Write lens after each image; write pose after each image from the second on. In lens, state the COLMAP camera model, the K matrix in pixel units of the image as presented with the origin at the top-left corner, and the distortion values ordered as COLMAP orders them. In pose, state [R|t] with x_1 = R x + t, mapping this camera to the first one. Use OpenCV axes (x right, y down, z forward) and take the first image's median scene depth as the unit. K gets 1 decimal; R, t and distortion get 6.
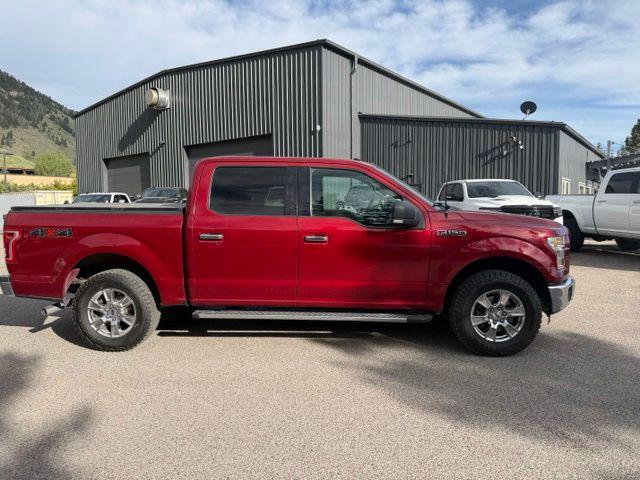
lens RADIAL K [[455.6, 0, 320.6], [0, 455.6, 238.5], [0, 0, 1]] dist [0.021566, -0.034372]
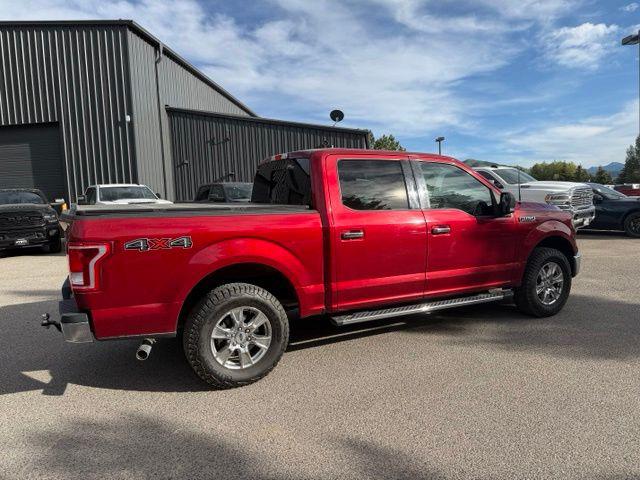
lens RADIAL K [[455.6, 0, 320.8], [0, 455.6, 240.2], [0, 0, 1]] dist [0.021566, -0.034372]
pose [[0.853132, -0.068236, 0.517214, -0.160396], [0.066520, 0.997545, 0.021883, -0.003710], [-0.517437, 0.015736, 0.855576, 0.051769]]
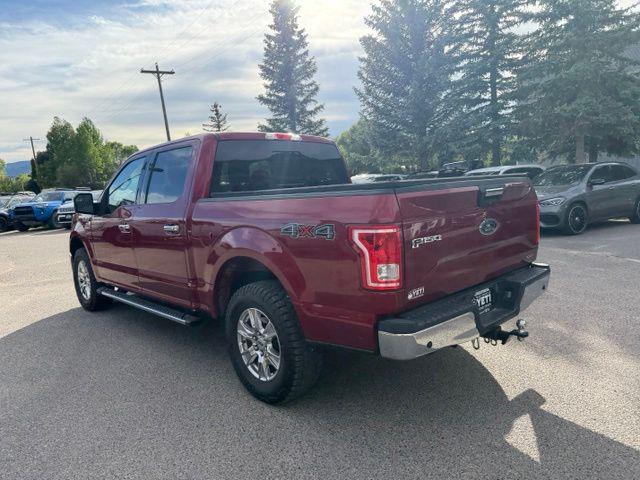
lens RADIAL K [[455.6, 0, 324.9], [0, 455.6, 241.9], [0, 0, 1]] dist [0.021566, -0.034372]
pose [[-0.743255, -0.038229, 0.667915, -0.206898], [0.123895, 0.973231, 0.193575, -0.032382], [-0.657436, 0.226627, -0.718623, 0.394260]]
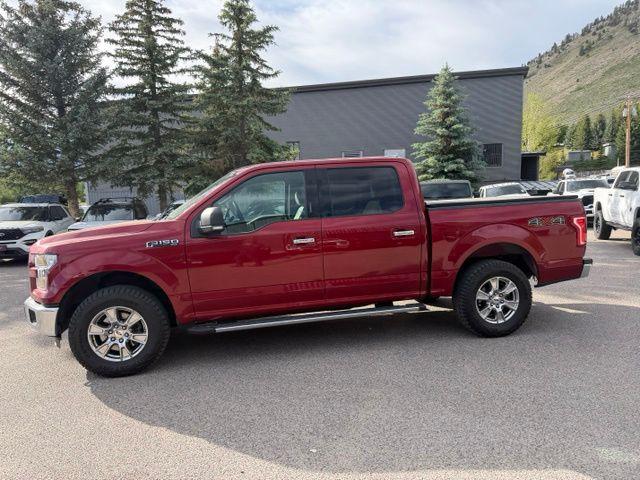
lens RADIAL K [[455.6, 0, 324.5], [0, 455.6, 242.1], [0, 0, 1]] dist [0.021566, -0.034372]
pose [[-0.961006, 0.069887, -0.267550, 0.050054], [0.017514, 0.980977, 0.193331, -0.048236], [0.275972, 0.181107, -0.943949, 0.496501]]
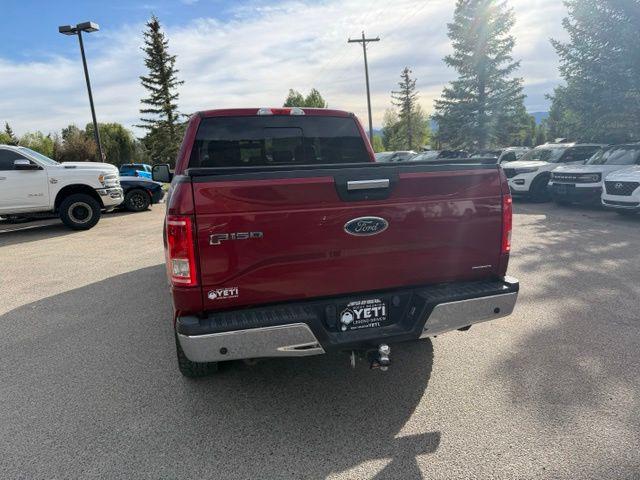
lens RADIAL K [[455.6, 0, 322.4], [0, 455.6, 245.0], [0, 0, 1]] dist [0.021566, -0.034372]
pose [[-0.354664, -0.151398, 0.922655, -0.251332], [0.130510, 0.969127, 0.209191, -0.024510], [-0.925840, 0.194608, -0.323955, 0.310211]]
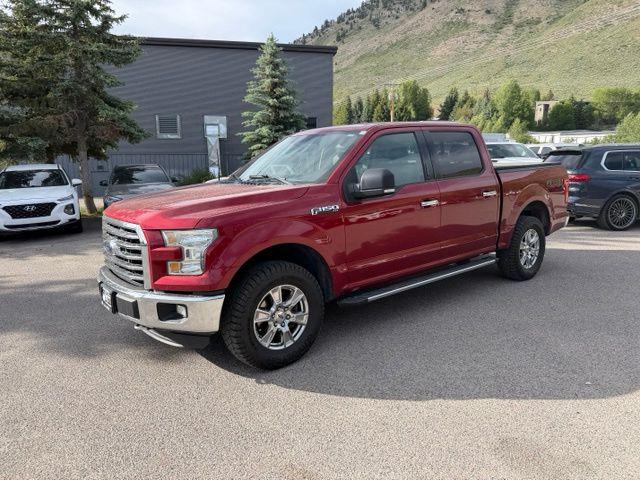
lens RADIAL K [[455.6, 0, 325.7], [0, 455.6, 237.4], [0, 0, 1]] dist [0.021566, -0.034372]
pose [[-0.726792, 0.139402, -0.672563, 0.180255], [-0.036453, 0.969980, 0.240439, -0.042382], [0.685890, 0.199266, -0.699892, 0.416723]]
